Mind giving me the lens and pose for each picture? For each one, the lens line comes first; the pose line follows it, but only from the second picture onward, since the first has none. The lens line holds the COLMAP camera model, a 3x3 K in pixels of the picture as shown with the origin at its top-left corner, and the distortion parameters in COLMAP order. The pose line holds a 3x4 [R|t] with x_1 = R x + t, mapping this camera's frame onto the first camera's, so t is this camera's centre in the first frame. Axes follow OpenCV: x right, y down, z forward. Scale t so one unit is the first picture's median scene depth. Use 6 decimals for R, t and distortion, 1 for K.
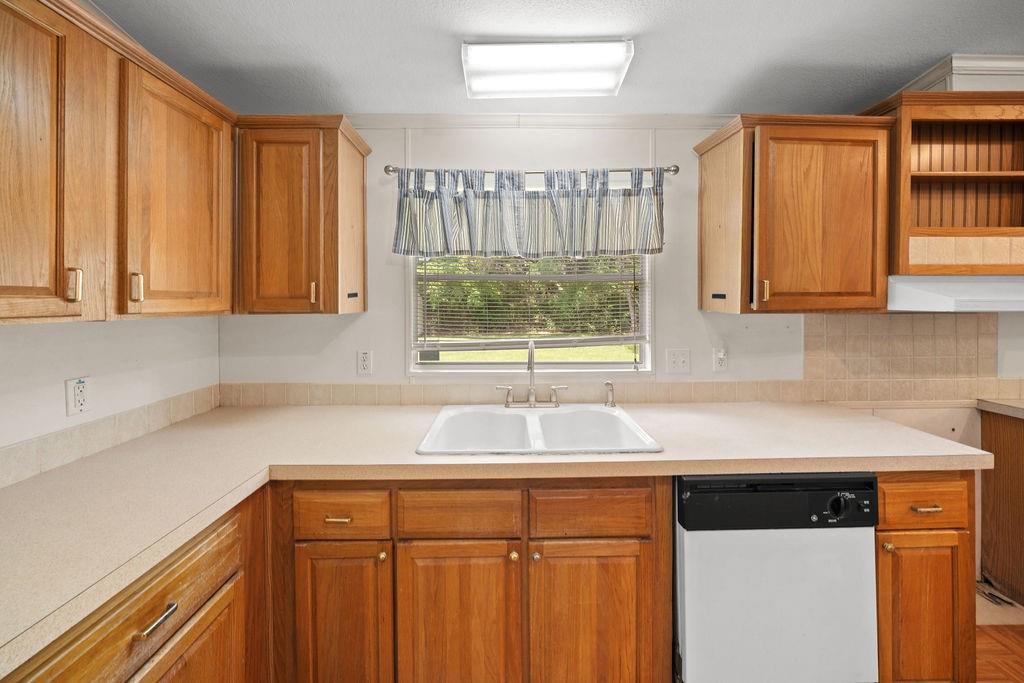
lens RADIAL K [[365.8, 0, 522.9], [0, 365.8, 301.4], [0, 0, 1]] dist [-0.007701, 0.000587]
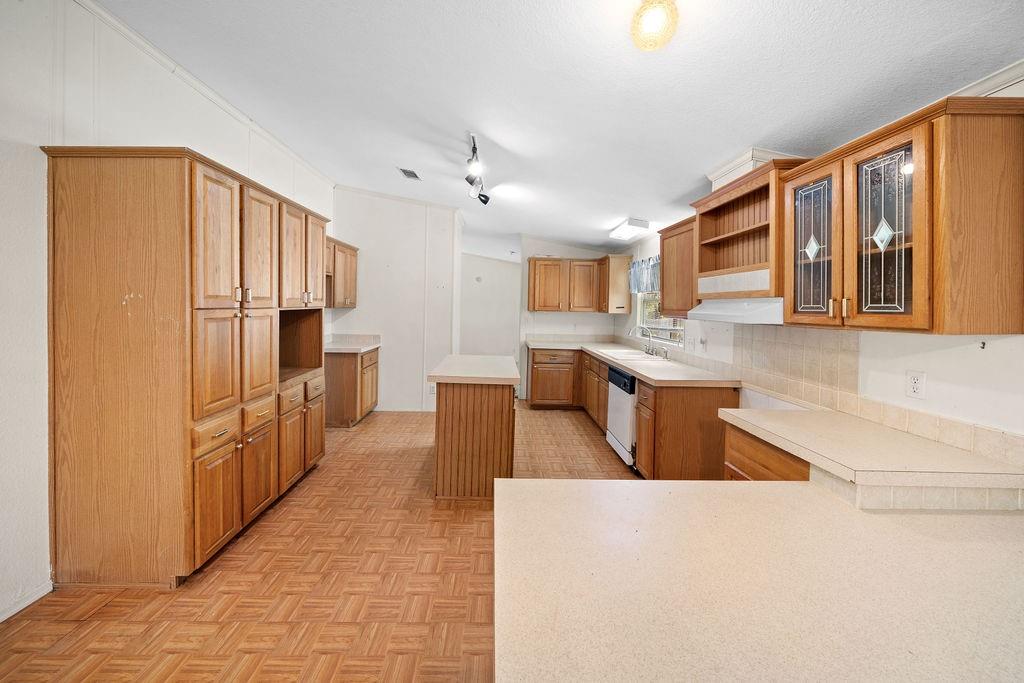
lens RADIAL K [[365.8, 0, 498.4], [0, 365.8, 309.2], [0, 0, 1]] dist [-0.007701, 0.000587]
pose [[-0.001145, 0.013548, -0.999908, 2.834947], [-0.016499, 0.999772, 0.013565, -0.031613], [0.999863, 0.016513, -0.000921, -0.005540]]
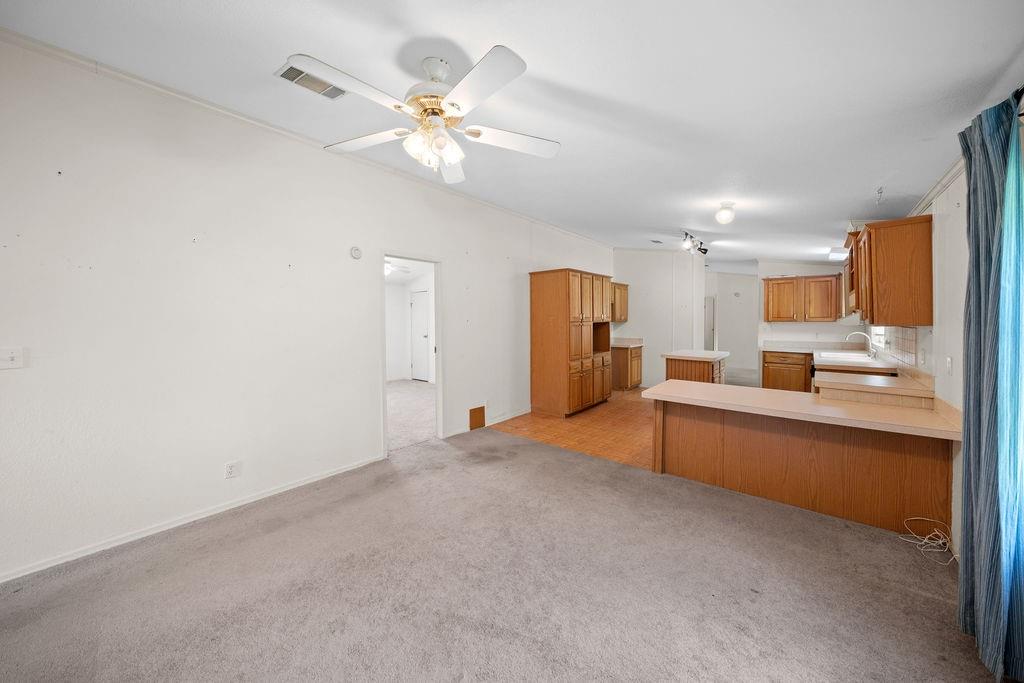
lens RADIAL K [[365.8, 0, 508.1], [0, 365.8, 326.4], [0, 0, 1]] dist [-0.007701, 0.000587]
pose [[-0.646864, 0.022137, -0.762284, 4.795961], [0.009301, 0.999733, 0.021140, -0.036112], [0.762549, 0.006584, -0.646897, 0.851183]]
